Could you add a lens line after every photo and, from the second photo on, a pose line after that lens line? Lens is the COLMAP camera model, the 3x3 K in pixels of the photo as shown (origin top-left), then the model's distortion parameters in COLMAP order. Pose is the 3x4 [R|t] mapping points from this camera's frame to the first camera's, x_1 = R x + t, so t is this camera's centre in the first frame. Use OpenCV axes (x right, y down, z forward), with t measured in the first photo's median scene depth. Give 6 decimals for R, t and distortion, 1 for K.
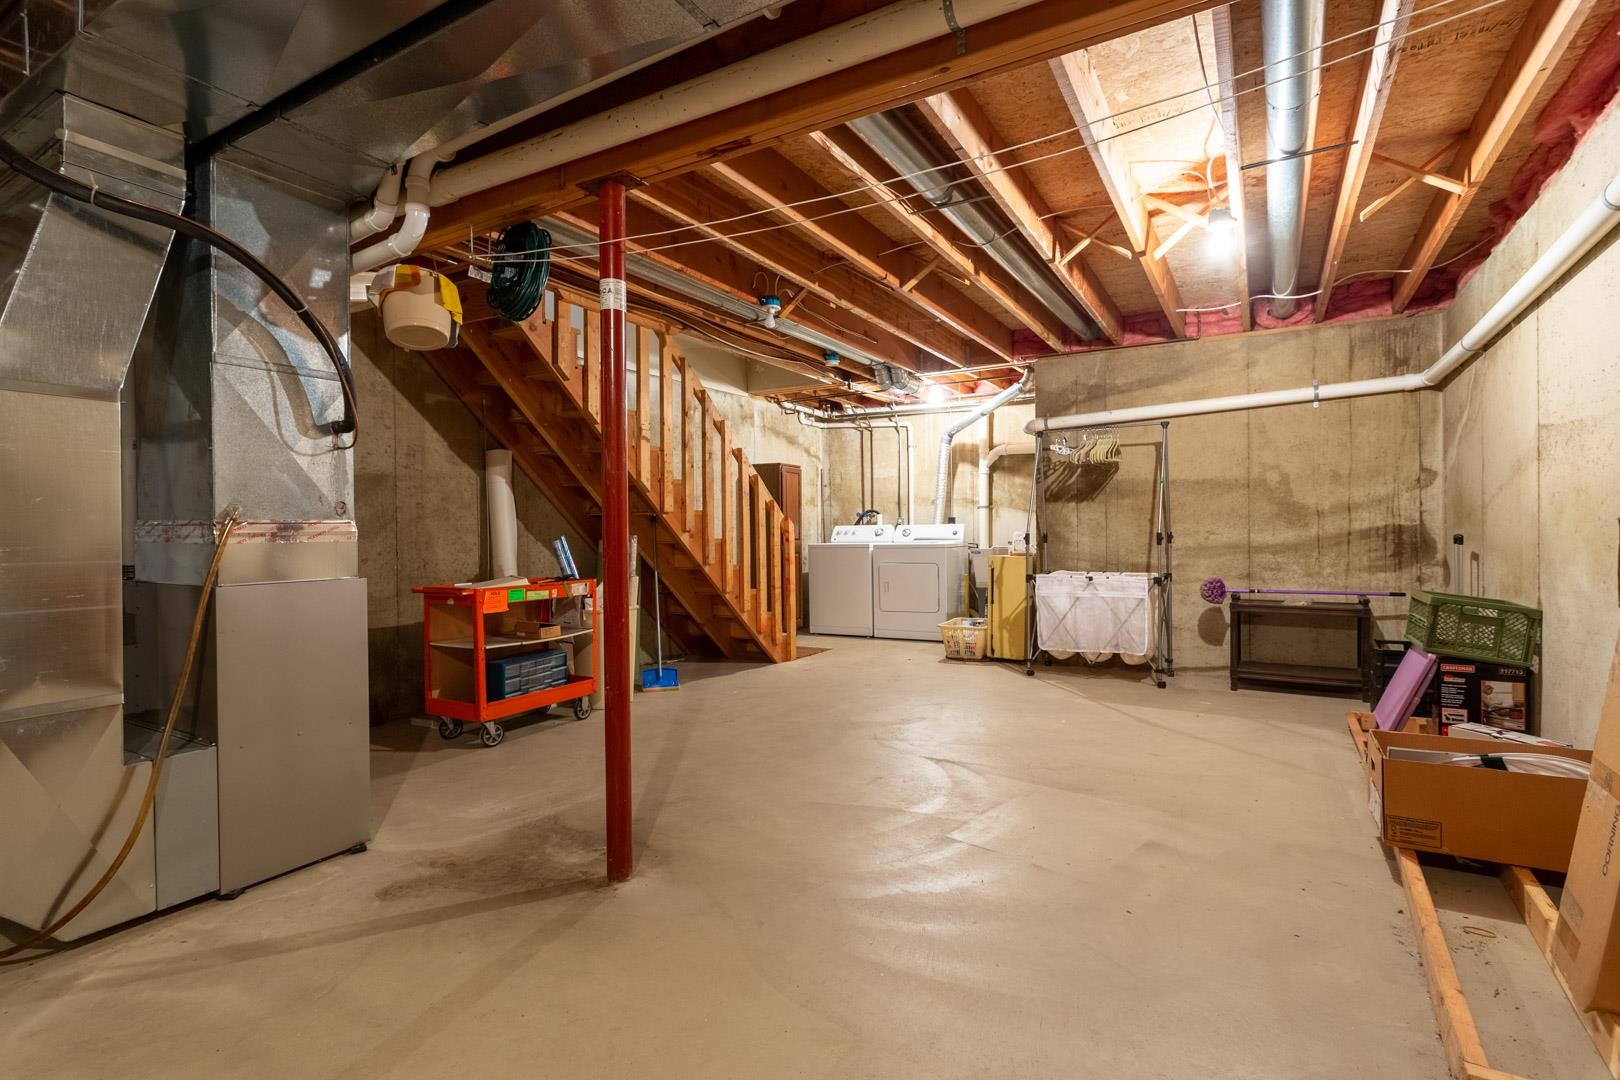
lens RADIAL K [[769.1, 0, 808.2], [0, 769.1, 537.1], [0, 0, 1]] dist [0.003322, 0.000617]
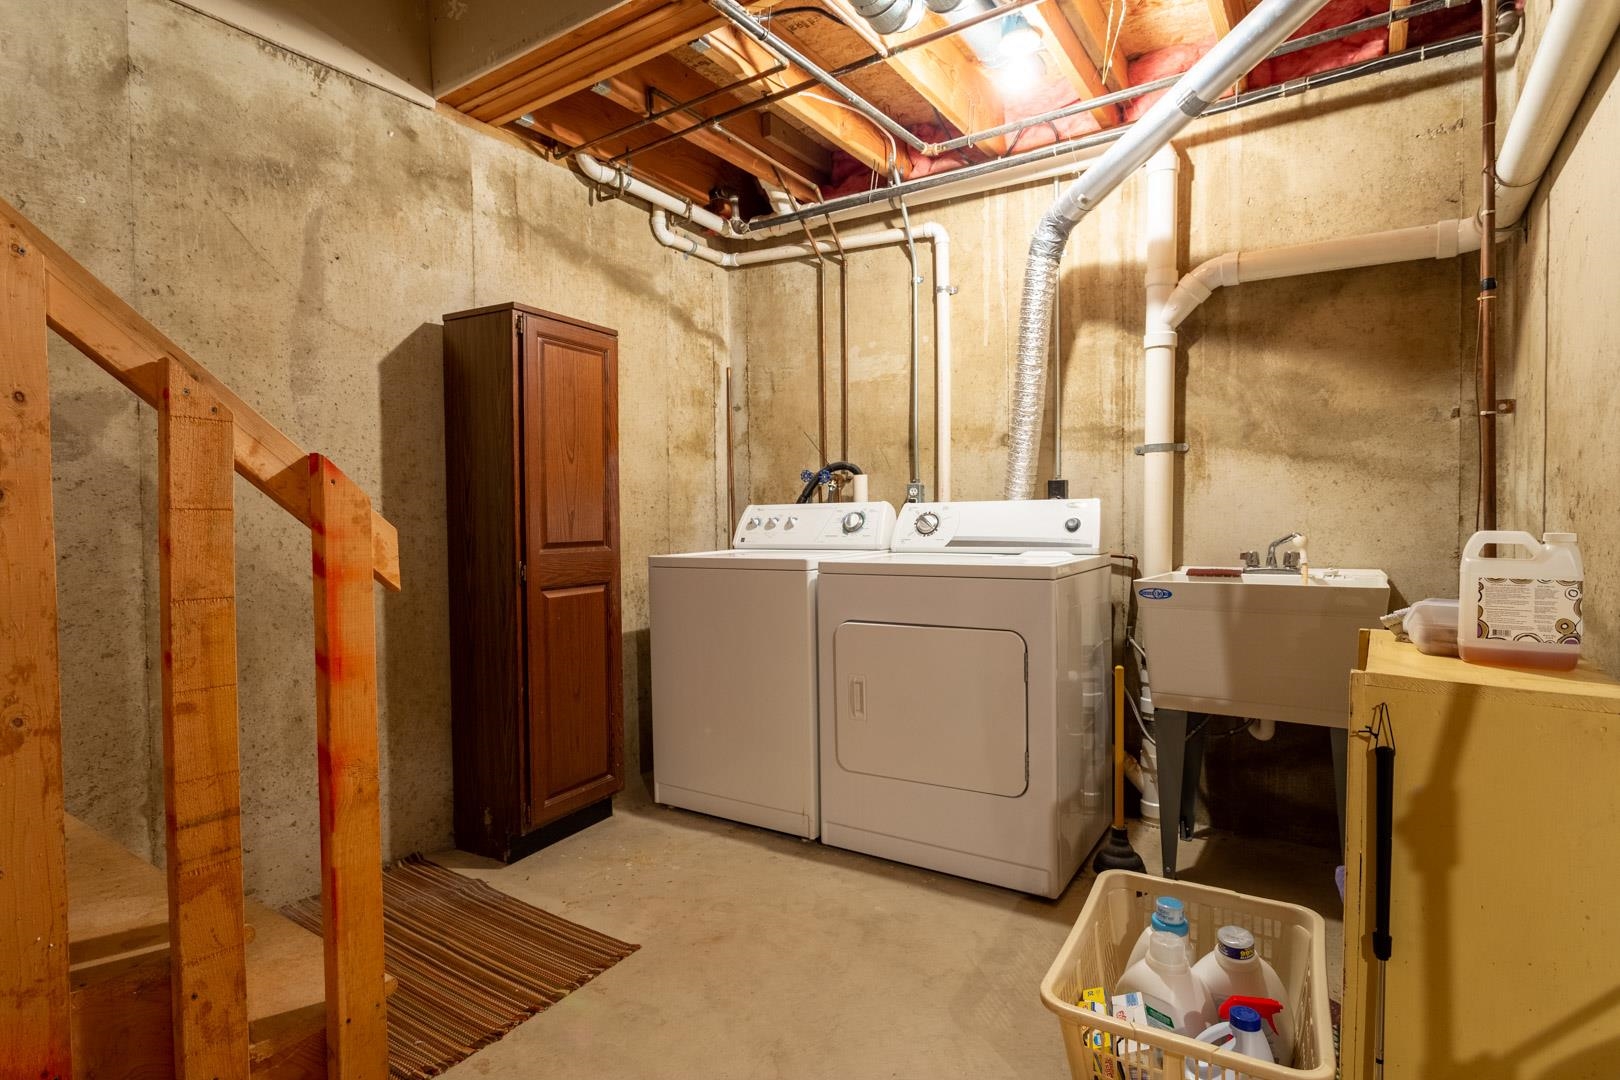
lens RADIAL K [[825.9, 0, 810.0], [0, 825.9, 540.0], [0, 0, 1]] dist [-0.001298, -0.000015]
pose [[0.998758, 0.001354, -0.049814, 0.091024], [-0.000051, 0.999658, 0.026149, -0.008281], [0.049832, -0.026114, 0.998416, 0.607544]]
